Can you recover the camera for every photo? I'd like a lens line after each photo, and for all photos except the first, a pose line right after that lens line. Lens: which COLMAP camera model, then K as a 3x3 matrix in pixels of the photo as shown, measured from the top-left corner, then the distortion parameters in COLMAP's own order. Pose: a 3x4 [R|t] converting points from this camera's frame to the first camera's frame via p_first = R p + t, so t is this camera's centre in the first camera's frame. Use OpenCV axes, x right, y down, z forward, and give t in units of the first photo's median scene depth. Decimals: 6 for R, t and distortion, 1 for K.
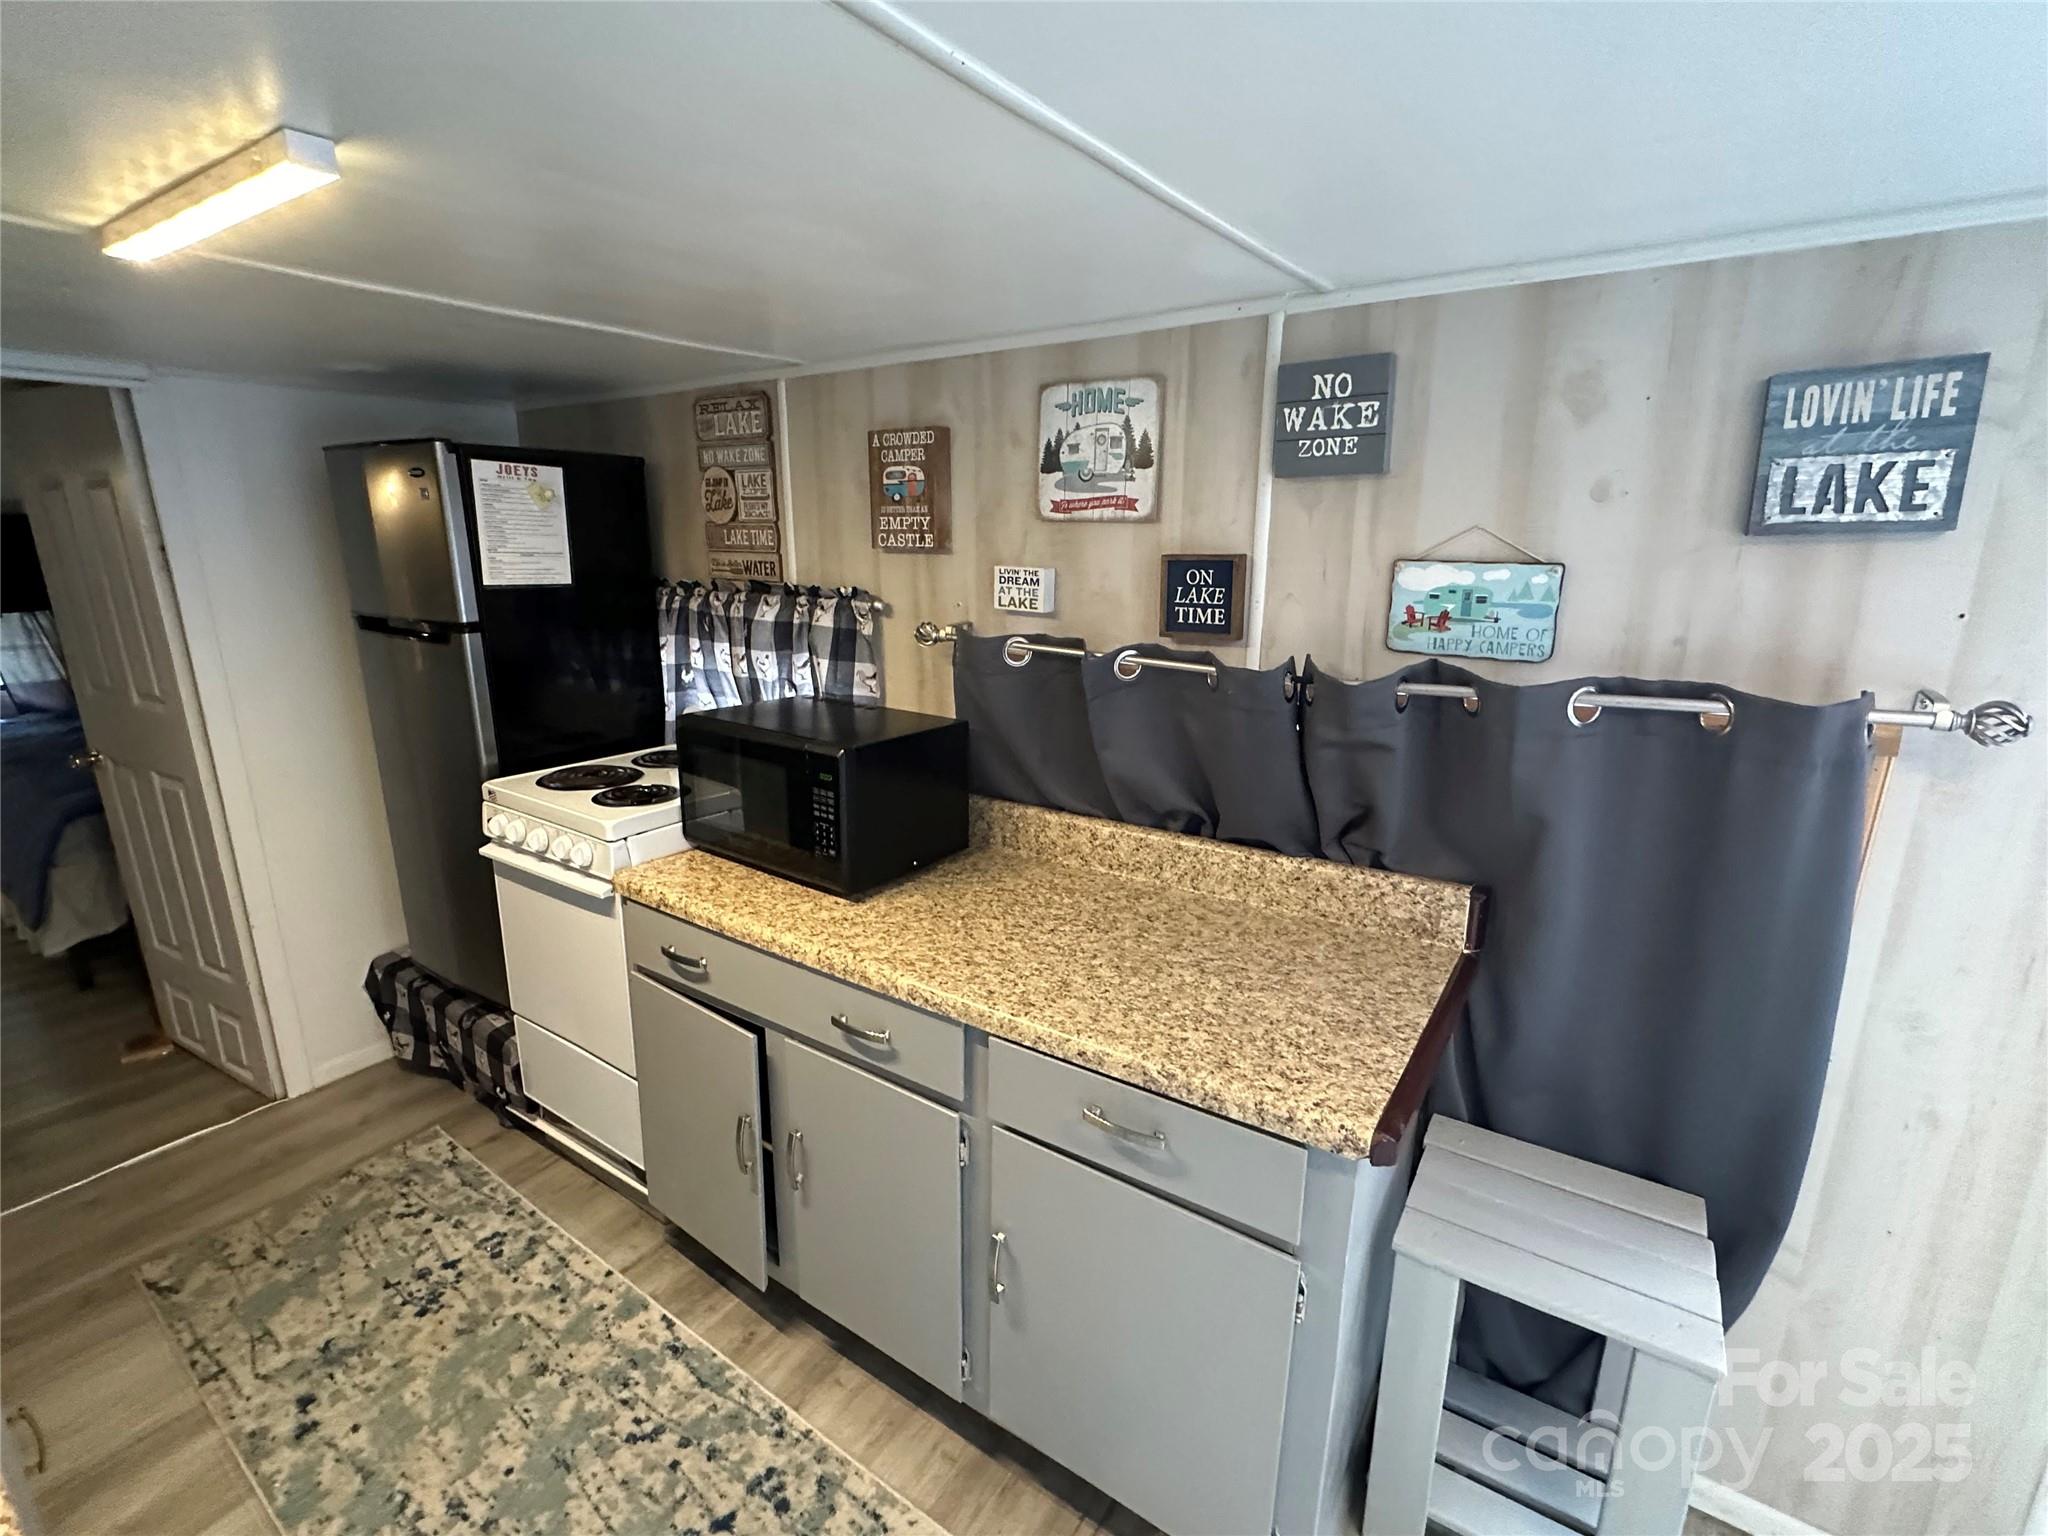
lens RADIAL K [[913.9, 0, 1024.0], [0, 913.9, 768.0], [0, 0, 1]] dist [-0.004150, 0.000514]
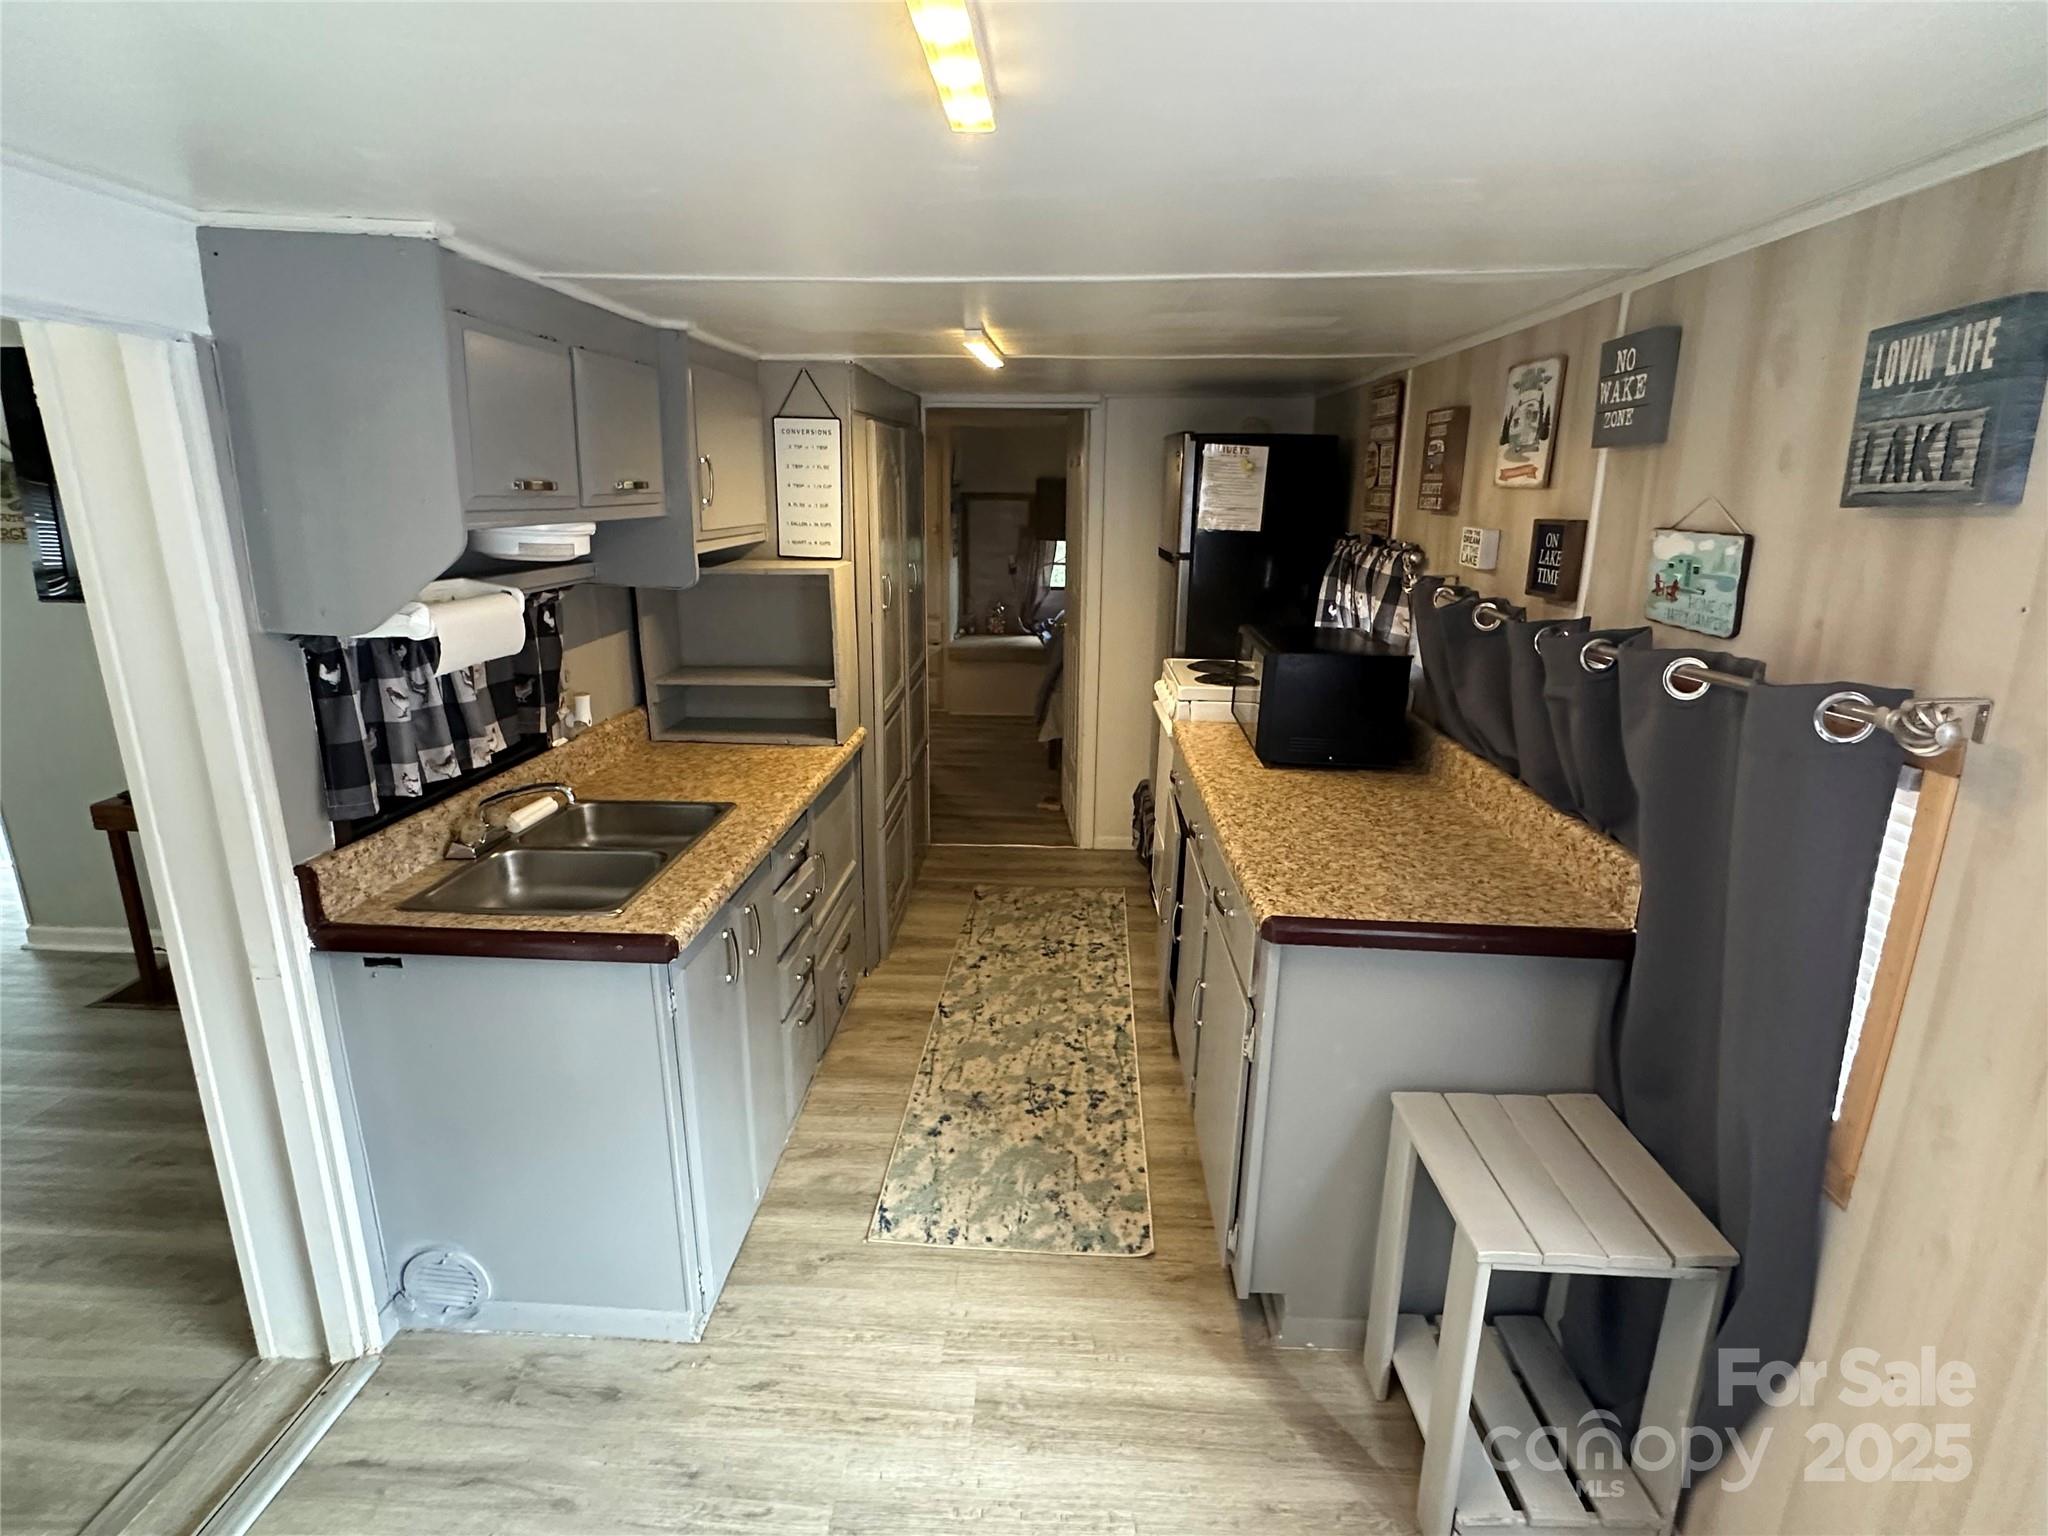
lens RADIAL K [[1023.5, 0, 1024.0], [0, 1023.5, 768.0], [0, 0, 1]] dist [0.001845, 0.001043]
pose [[0.526294, 0.228421, -0.819047, 0.951658], [-0.221214, 0.966855, 0.127498, 0.035441], [0.821023, 0.114083, 0.559380, -0.161142]]
